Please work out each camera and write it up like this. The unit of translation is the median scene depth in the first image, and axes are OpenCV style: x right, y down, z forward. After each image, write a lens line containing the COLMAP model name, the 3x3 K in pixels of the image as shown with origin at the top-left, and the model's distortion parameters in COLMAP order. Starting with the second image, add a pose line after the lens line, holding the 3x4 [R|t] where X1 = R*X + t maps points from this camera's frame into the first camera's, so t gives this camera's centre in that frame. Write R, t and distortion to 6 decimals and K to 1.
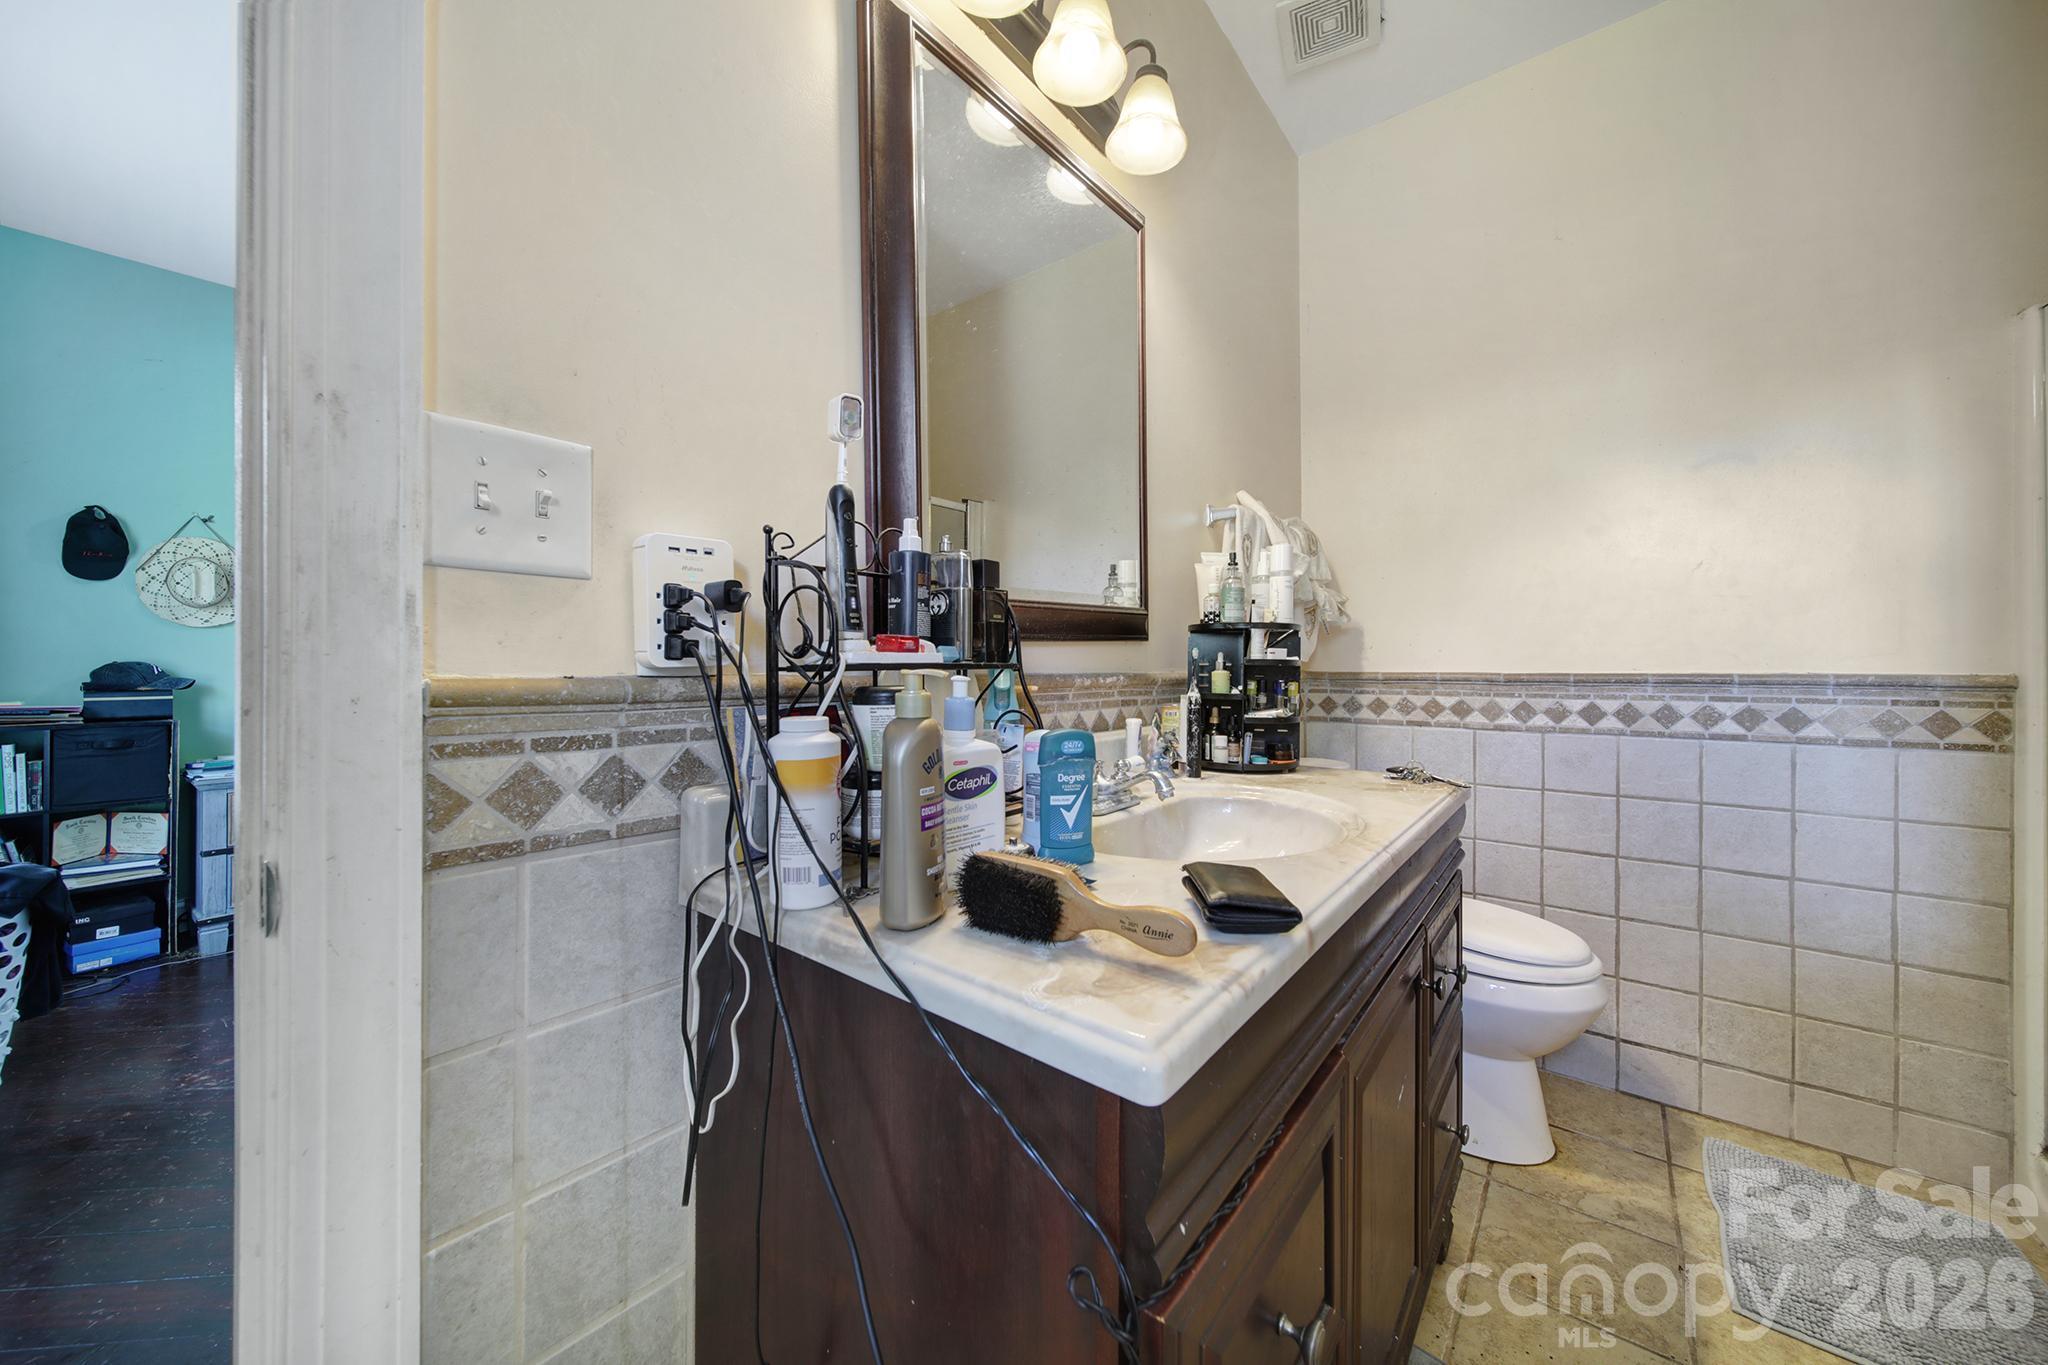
lens RADIAL K [[717.5, 0, 1027.5], [0, 717.5, 669.9], [0, 0, 1]] dist [-0.002938, -0.000754]
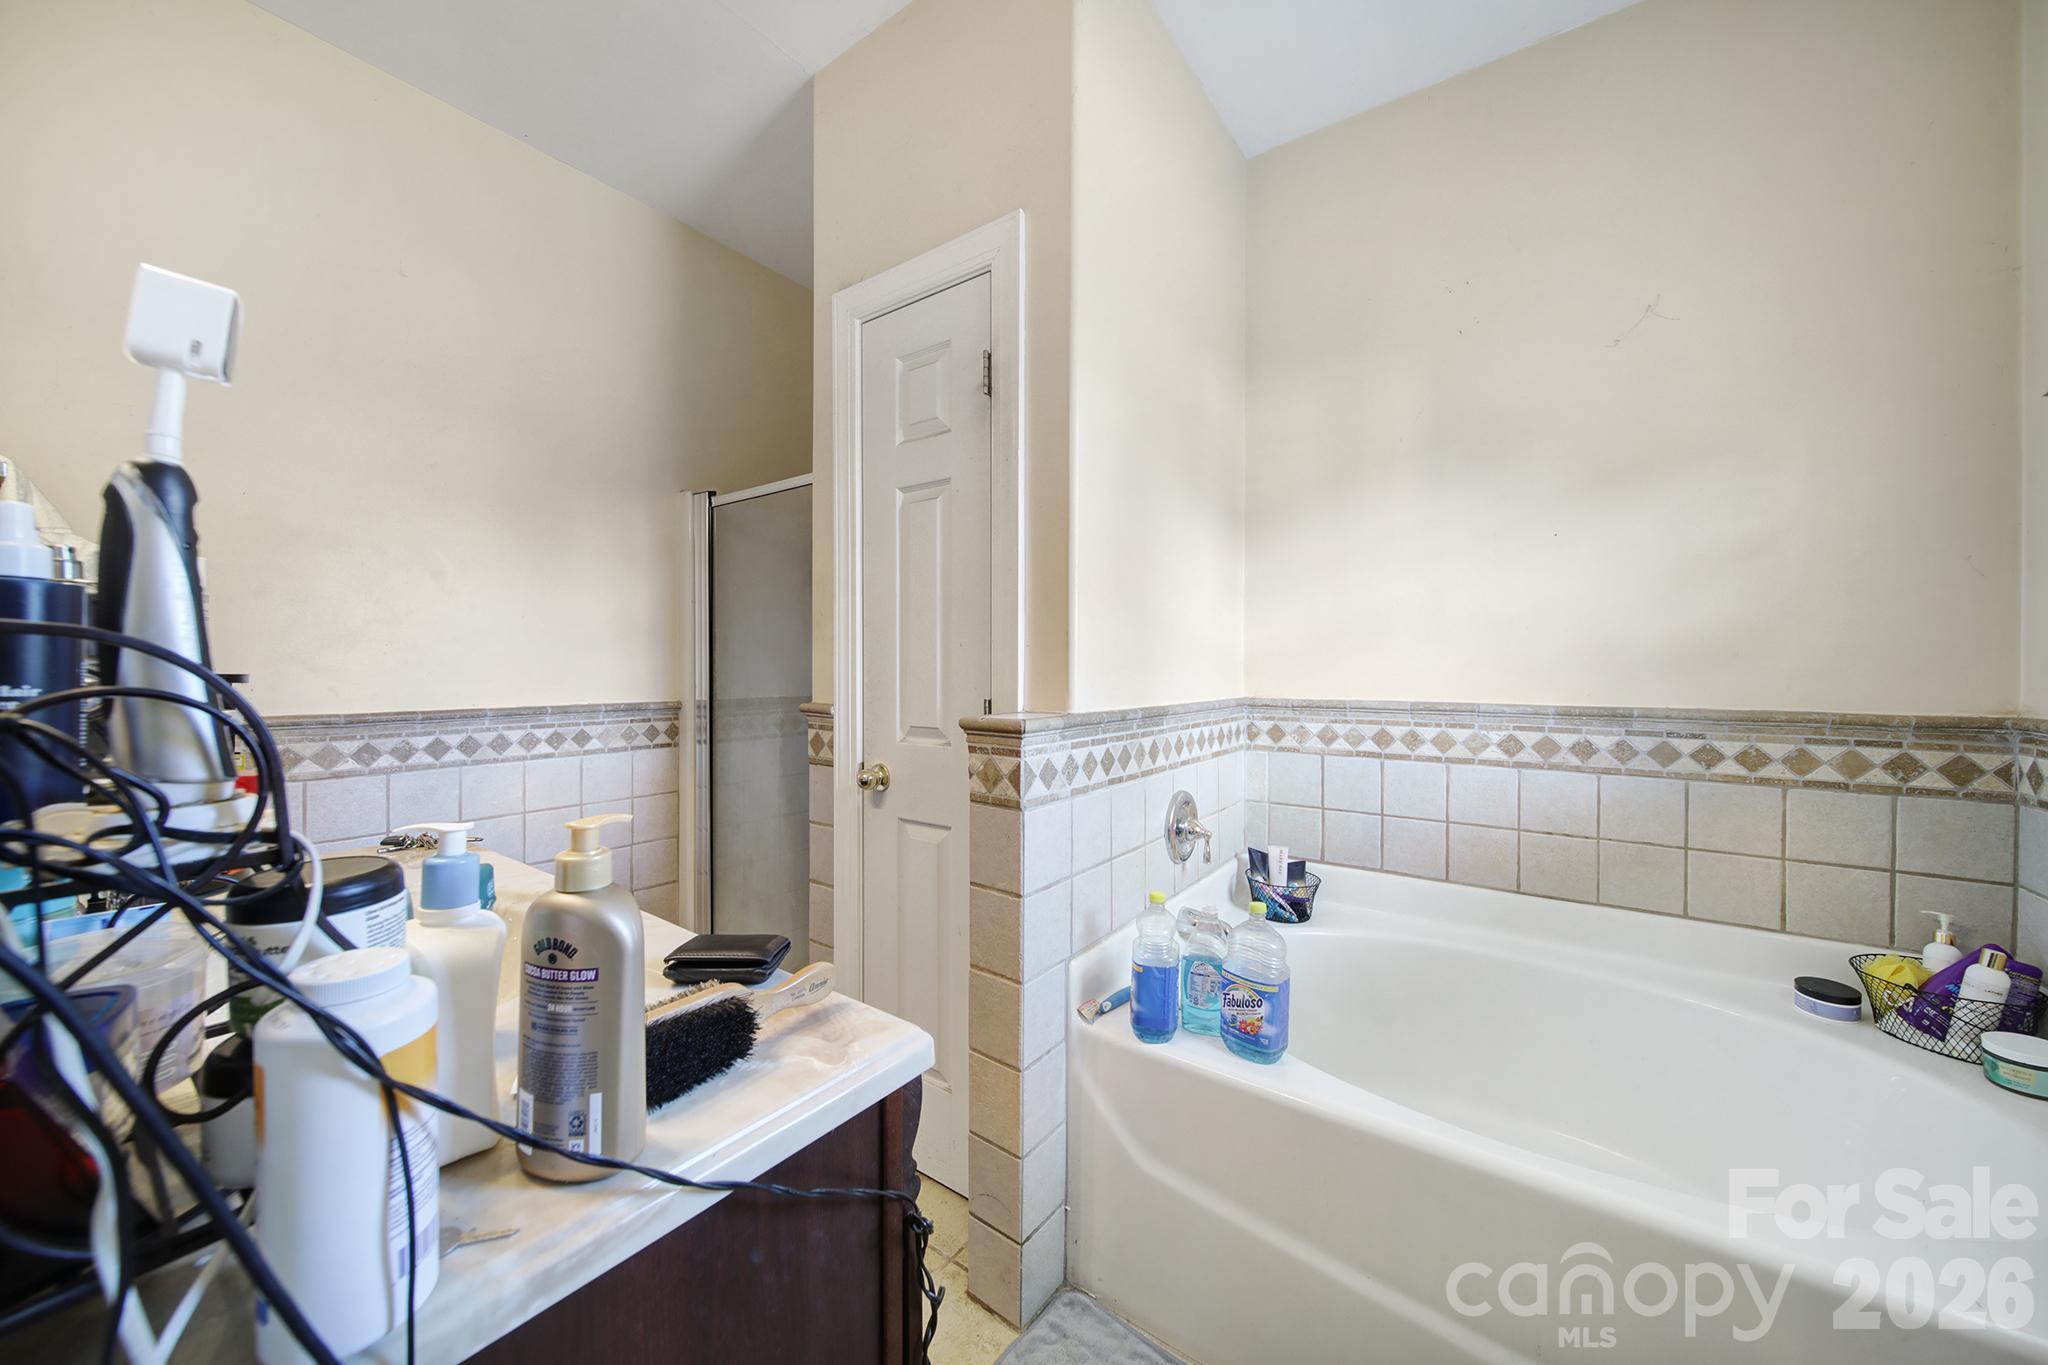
lens RADIAL K [[717.5, 0, 1026.5], [0, 717.5, 675.0], [0, 0, 1]] dist [-0.002938, -0.000754]
pose [[-0.036080, -0.007000, 0.999324, -0.299601], [0.006745, 0.999951, 0.007248, -0.050609], [-0.999326, 0.007002, -0.036031, 0.188207]]
